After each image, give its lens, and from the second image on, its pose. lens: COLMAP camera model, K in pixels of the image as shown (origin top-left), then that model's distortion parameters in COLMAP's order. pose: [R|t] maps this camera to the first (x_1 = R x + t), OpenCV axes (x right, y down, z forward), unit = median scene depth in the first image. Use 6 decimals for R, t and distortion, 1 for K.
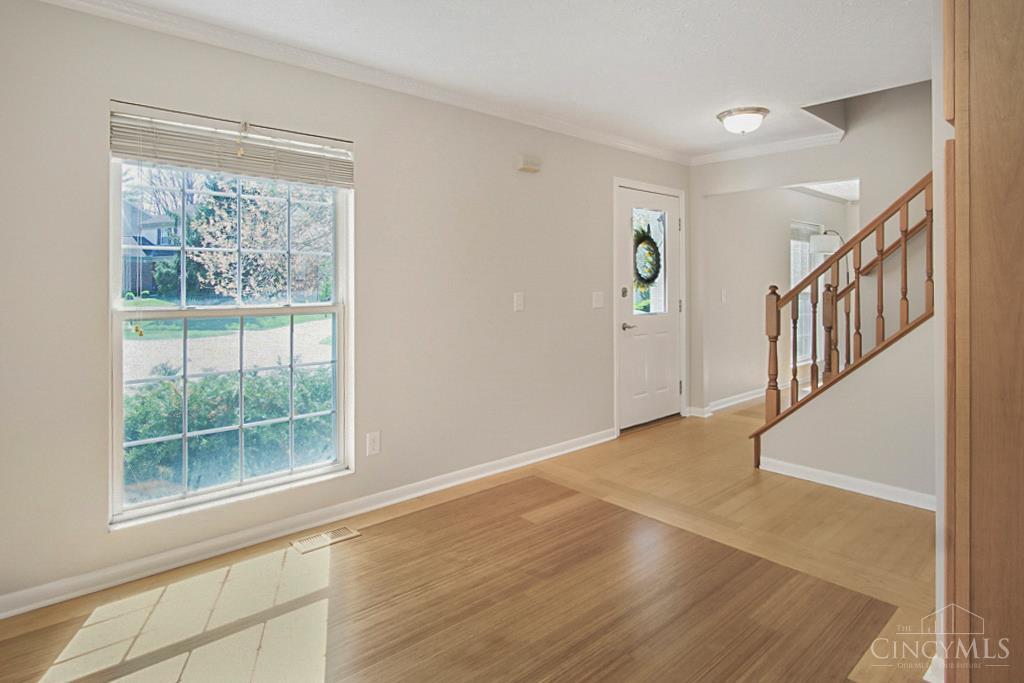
lens RADIAL K [[559.4, 0, 511.0], [0, 559.4, 286.0], [0, 0, 1]] dist [-0.015363, 0.000914]
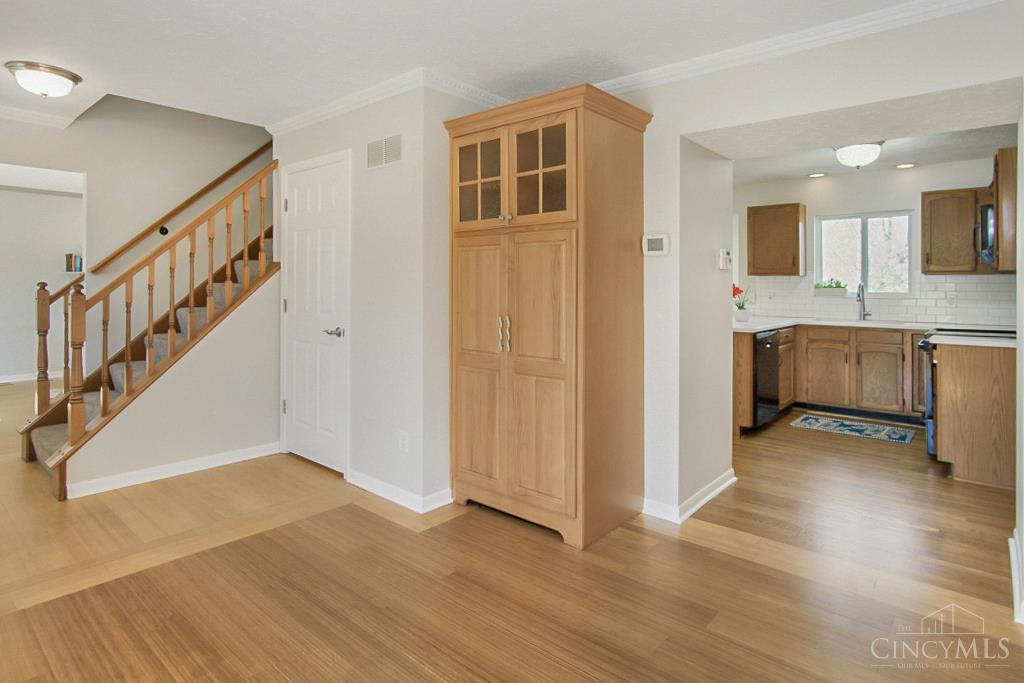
lens RADIAL K [[559.4, 0, 511.0], [0, 559.4, 286.0], [0, 0, 1]] dist [-0.015363, 0.000914]
pose [[-0.112943, 0.000825, 0.993601, -0.643730], [-0.005464, 0.999984, -0.001451, -0.000325], [-0.993586, -0.005593, -0.112937, 0.586045]]
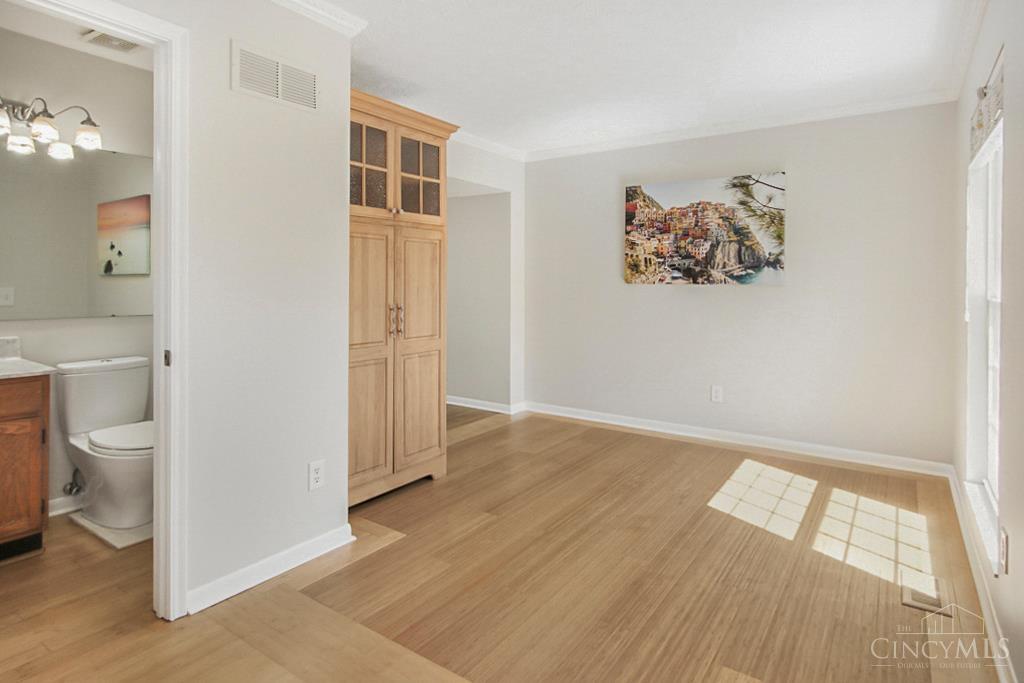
lens RADIAL K [[559.4, 0, 511.0], [0, 559.4, 286.0], [0, 0, 1]] dist [-0.015363, 0.000914]
pose [[-0.975436, -0.005389, -0.220216, 0.423005], [-0.007182, 0.999947, 0.007341, 0.008981], [0.220165, 0.008742, -0.975423, 1.614147]]
